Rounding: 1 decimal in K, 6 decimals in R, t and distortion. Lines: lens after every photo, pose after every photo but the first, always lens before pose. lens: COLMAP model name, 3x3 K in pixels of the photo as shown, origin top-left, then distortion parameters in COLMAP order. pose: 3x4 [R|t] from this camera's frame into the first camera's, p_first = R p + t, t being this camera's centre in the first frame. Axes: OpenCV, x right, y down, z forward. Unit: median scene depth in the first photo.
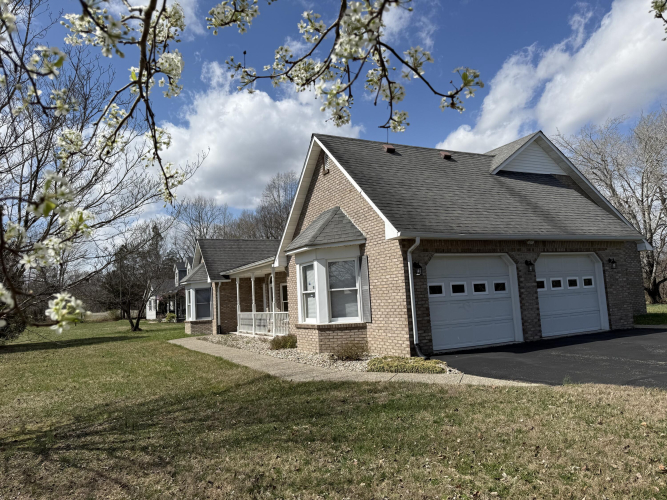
lens RADIAL K [[466.4, 0, 333.5], [0, 466.4, 250.0], [0, 0, 1]] dist [0.072636, 0.000069]
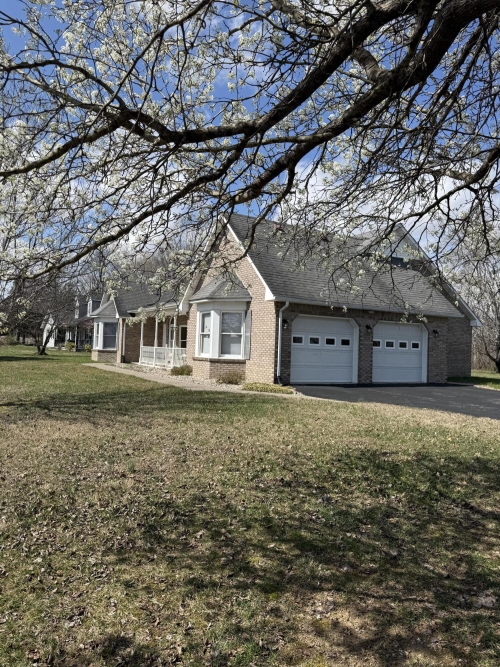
lens RADIAL K [[466.4, 0, 250.0], [0, 466.4, 333.5], [0, 0, 1]] dist [0.072636, 0.000069]
pose [[0.994021, 0.095565, 0.052817, 0.003398], [-0.099277, 0.992391, 0.072828, -0.018337], [-0.045455, -0.077636, 0.995945, -0.327697]]
